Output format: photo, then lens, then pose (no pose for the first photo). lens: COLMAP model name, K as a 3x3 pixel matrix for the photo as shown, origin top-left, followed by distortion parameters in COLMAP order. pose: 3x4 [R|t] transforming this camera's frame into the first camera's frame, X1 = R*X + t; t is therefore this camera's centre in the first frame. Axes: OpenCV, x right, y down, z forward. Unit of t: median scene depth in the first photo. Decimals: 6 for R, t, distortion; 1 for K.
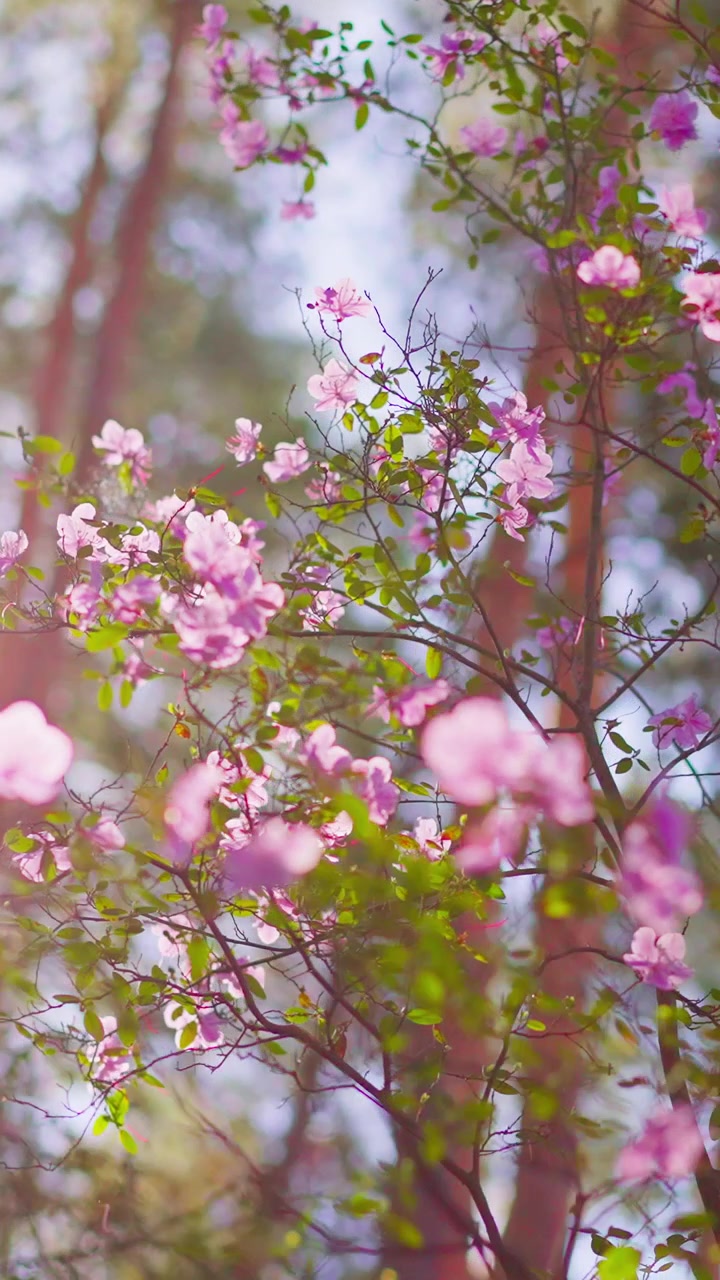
lens RADIAL K [[3812.8, 0, 360.0], [0, 3812.8, 640.0], [0, 0, 1]] dist [-0.000185, -0.322996]
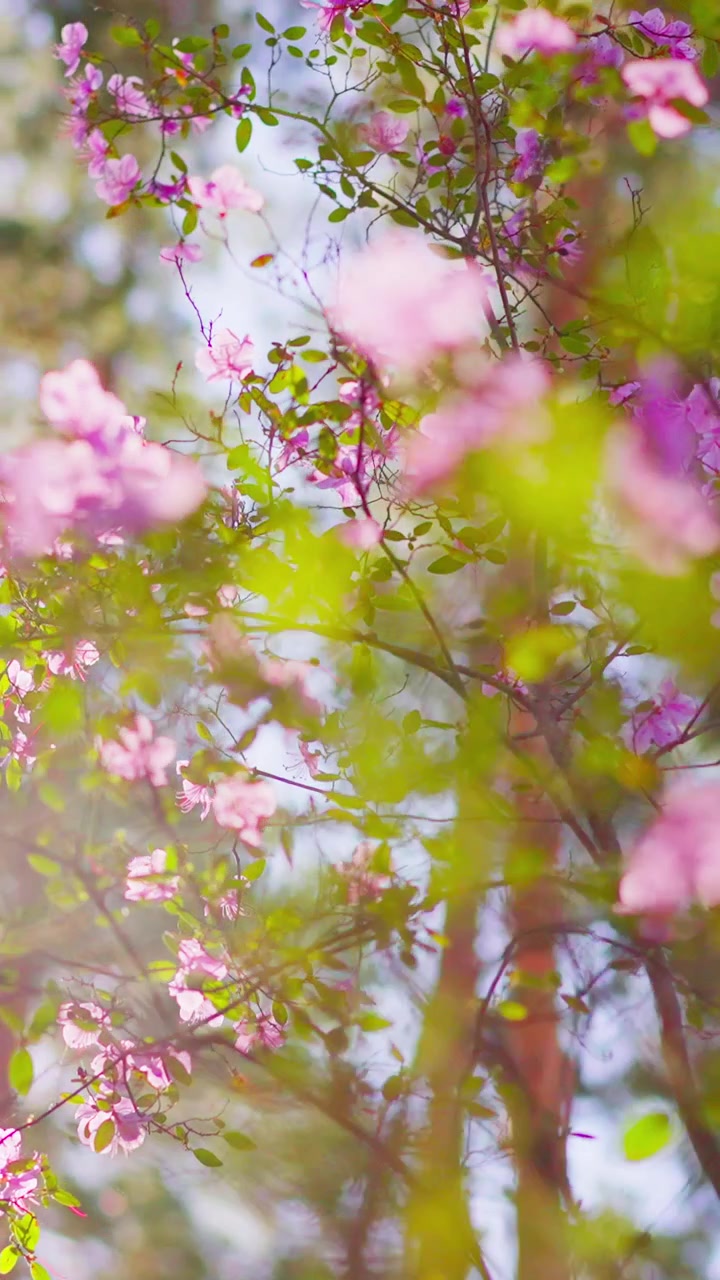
lens RADIAL K [[3812.8, 0, 360.0], [0, 3812.8, 640.0], [0, 0, 1]] dist [-0.000185, -0.322996]
pose [[0.997522, -0.066935, 0.021678, 0.000483], [0.068946, 0.991367, -0.111529, 0.096830], [-0.014026, 0.112747, 0.993525, 0.154578]]
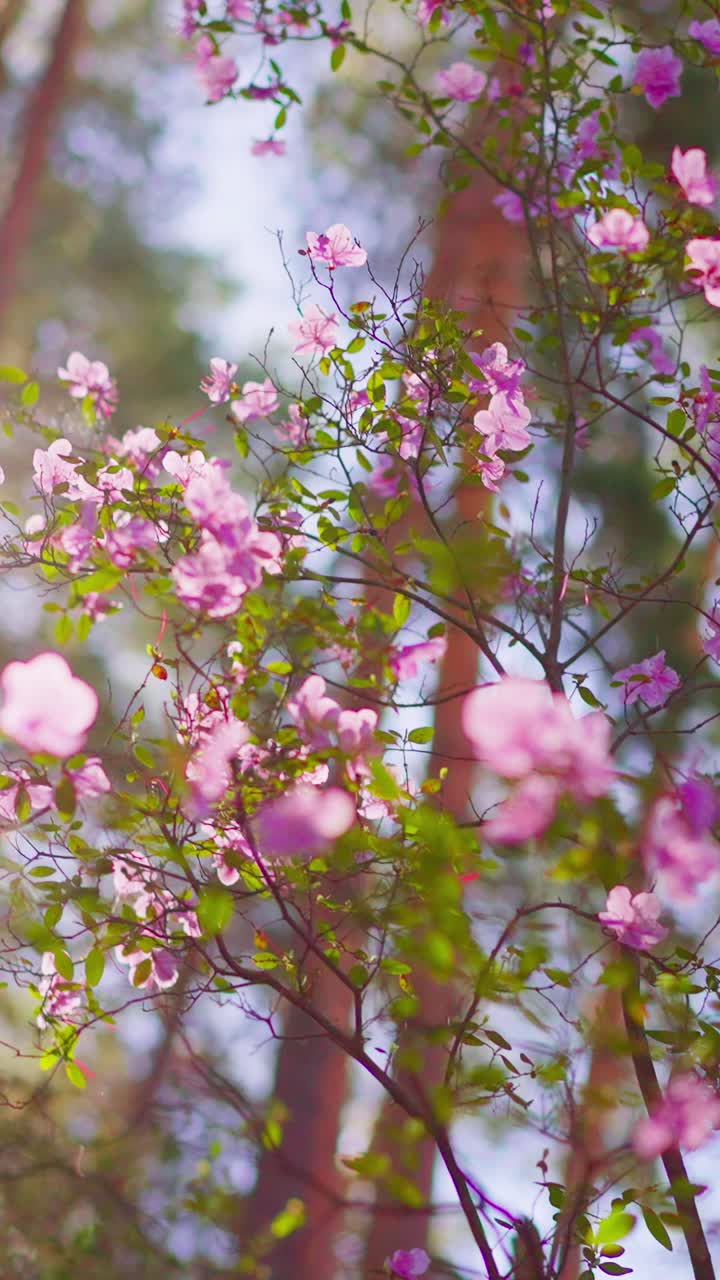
lens RADIAL K [[3812.8, 0, 360.0], [0, 3812.8, 640.0], [0, 0, 1]] dist [-0.000185, -0.322996]
pose [[0.998876, 0.034849, 0.032115, -0.024258], [-0.035533, 0.999149, 0.020964, -0.006951], [-0.031357, -0.022082, 0.999264, -0.000849]]
